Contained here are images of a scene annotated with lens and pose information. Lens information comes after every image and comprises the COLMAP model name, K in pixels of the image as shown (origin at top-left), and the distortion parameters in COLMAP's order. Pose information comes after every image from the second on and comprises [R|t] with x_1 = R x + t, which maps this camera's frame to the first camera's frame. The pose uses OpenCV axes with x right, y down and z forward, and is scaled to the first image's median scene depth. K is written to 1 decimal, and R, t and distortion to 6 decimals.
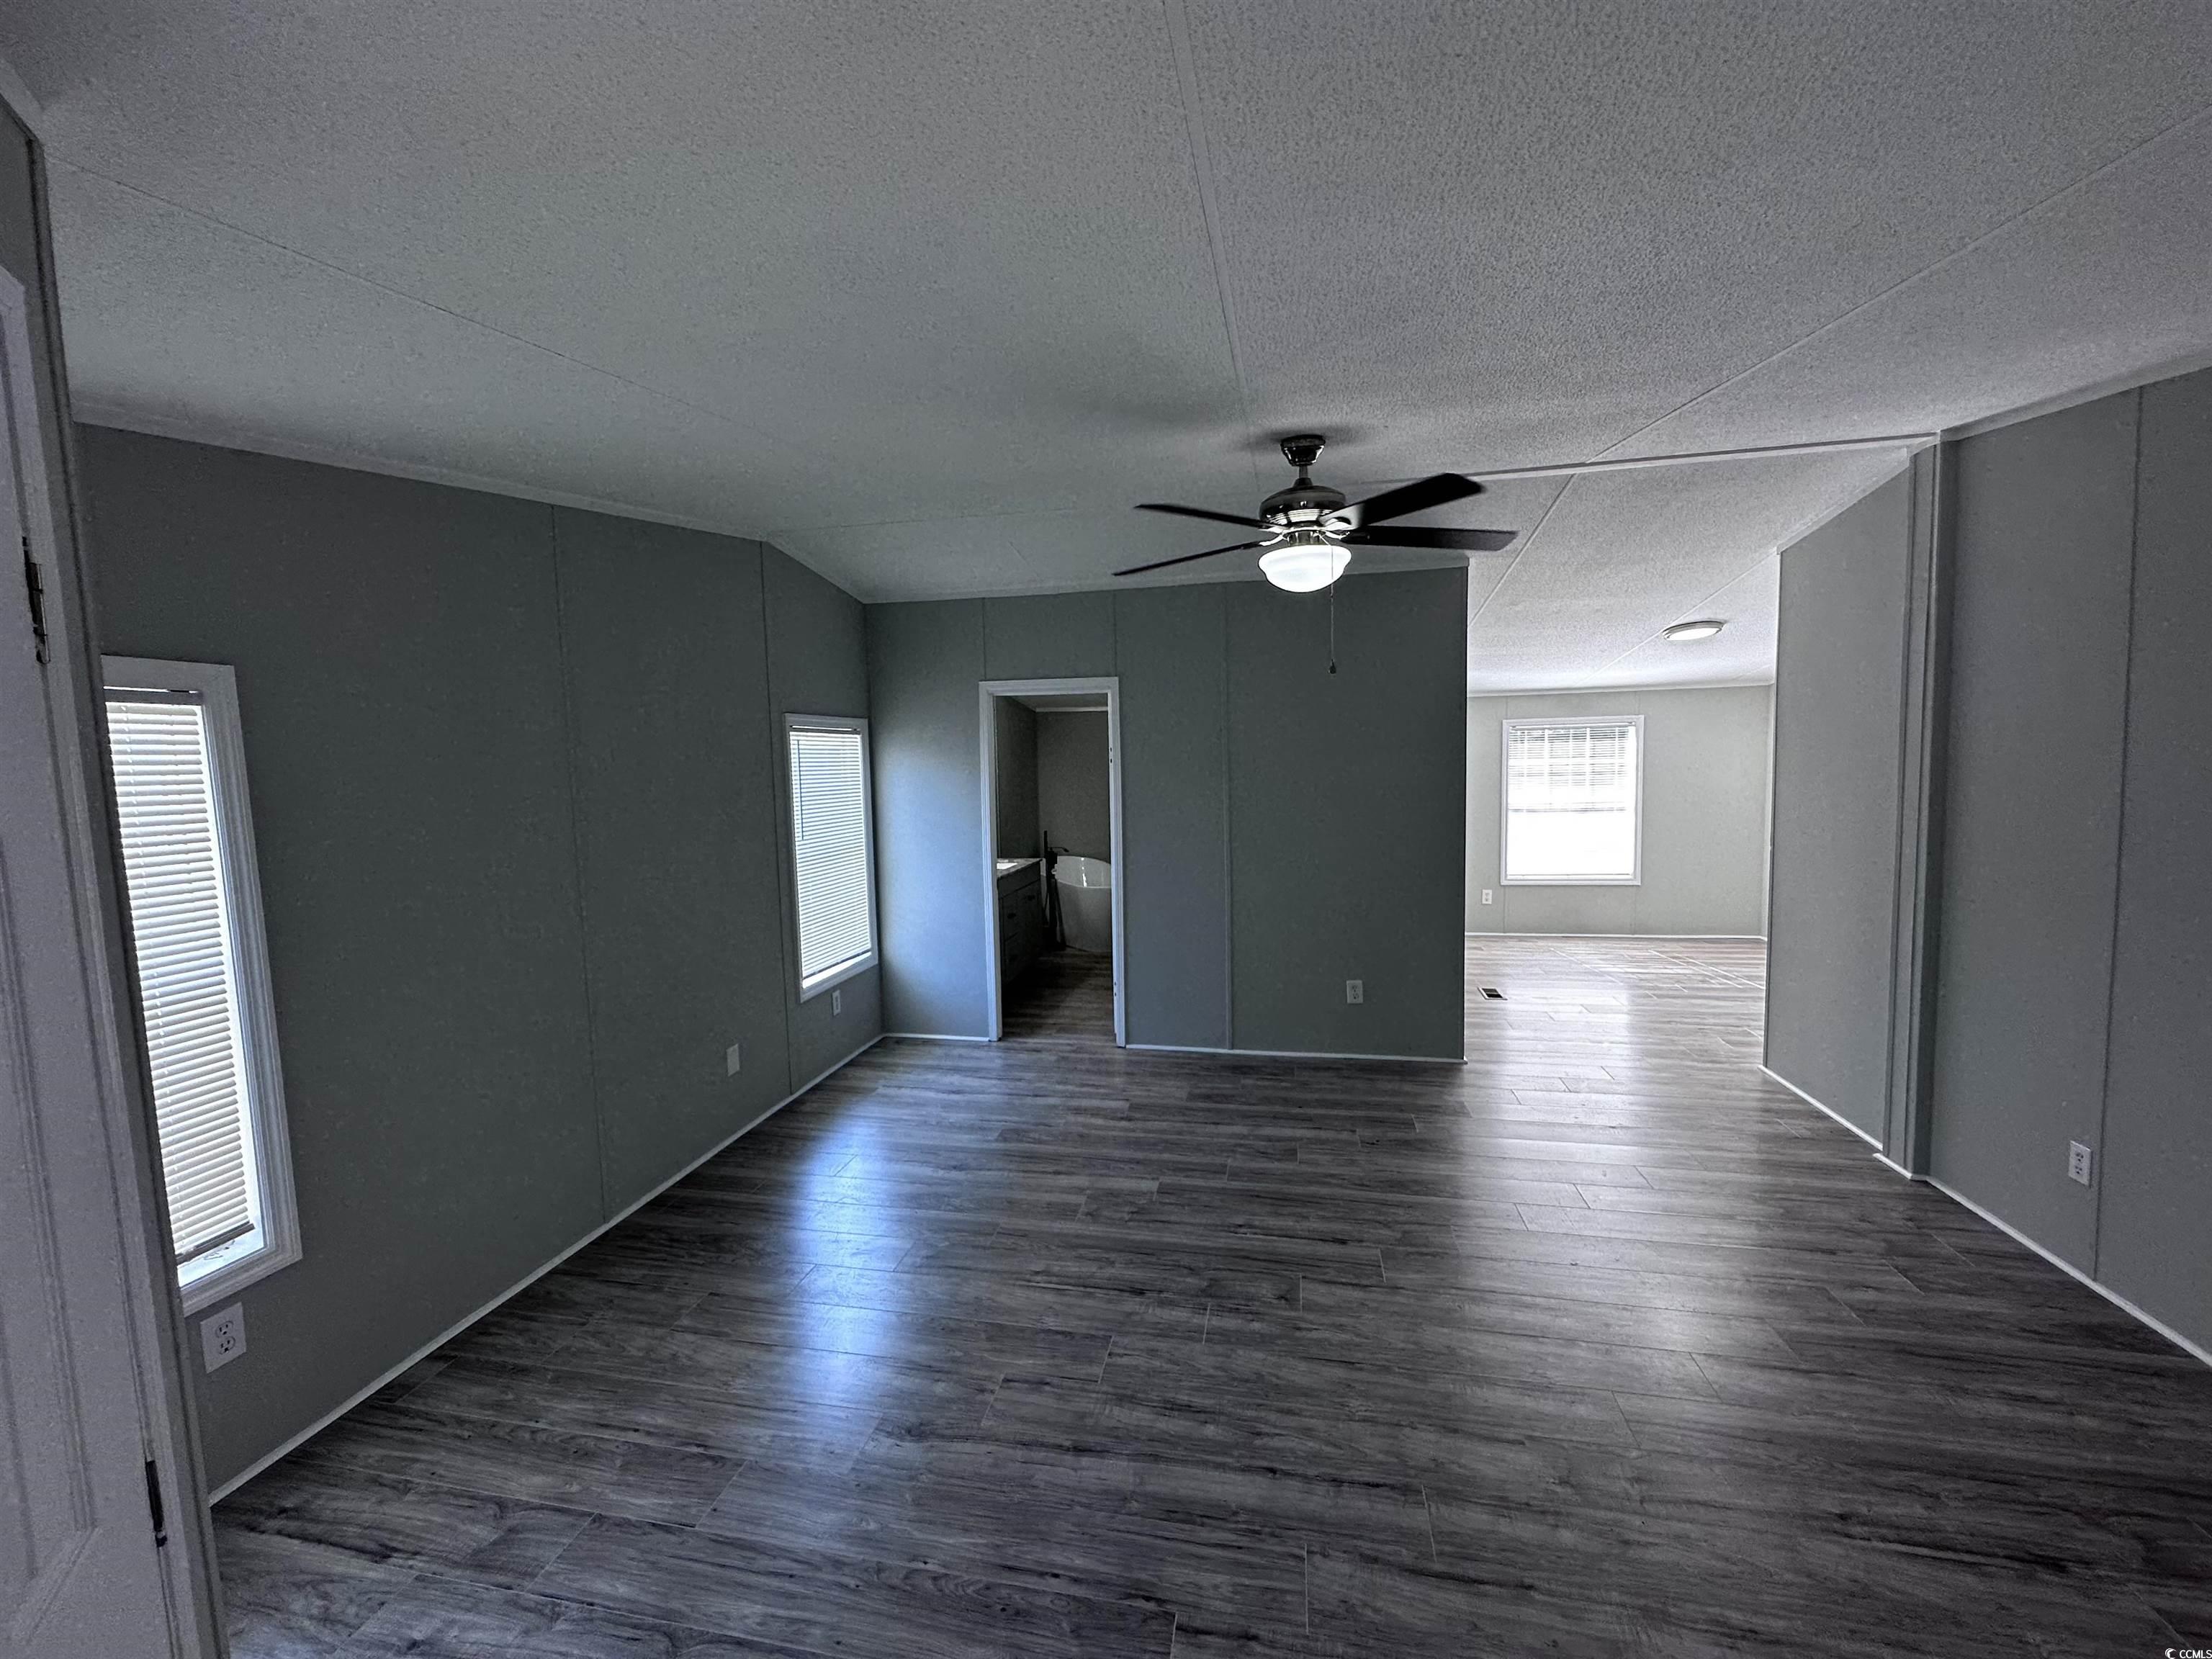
lens RADIAL K [[876.5, 0, 1106.0], [0, 876.5, 829.5], [0, 0, 1]] dist [-0.000245, 0.000063]
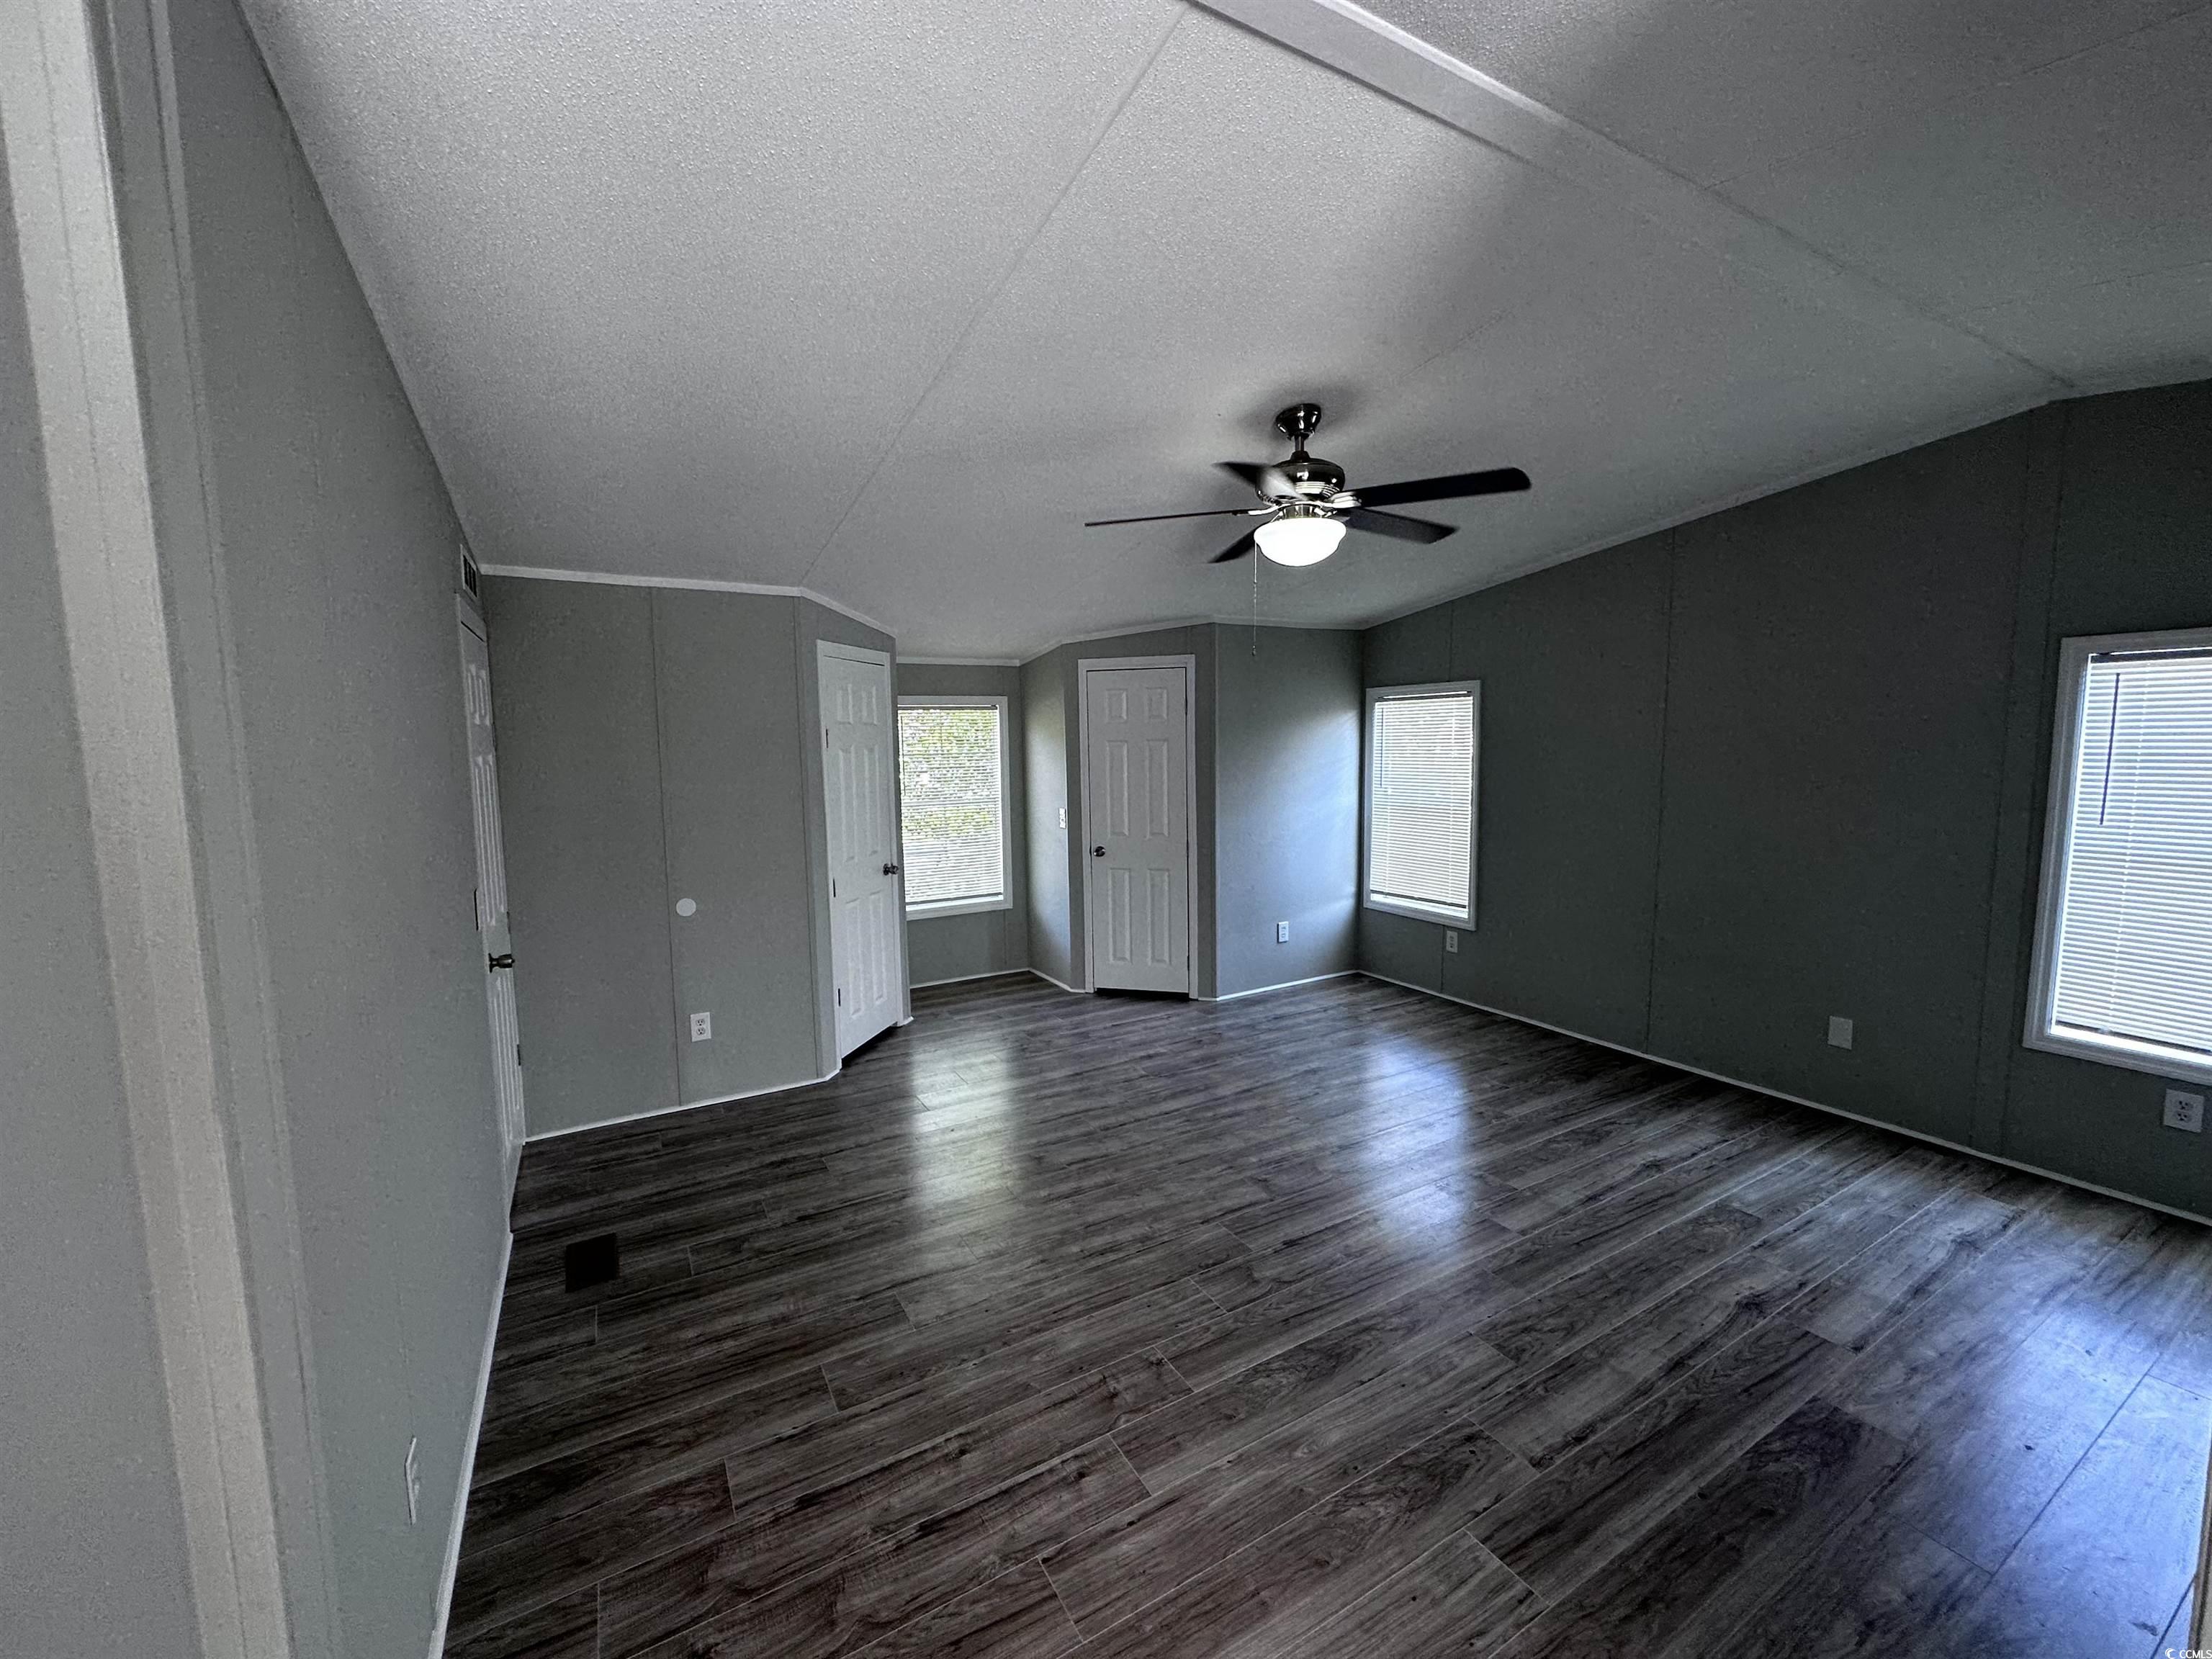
lens RADIAL K [[876.5, 0, 1106.0], [0, 876.5, 829.5], [0, 0, 1]] dist [-0.000245, 0.000063]
pose [[-0.743603, 0.106839, -0.660030, 1.012267], [-0.019701, 0.983221, 0.181350, -0.140572], [0.668331, 0.147855, -0.729022, 1.519066]]
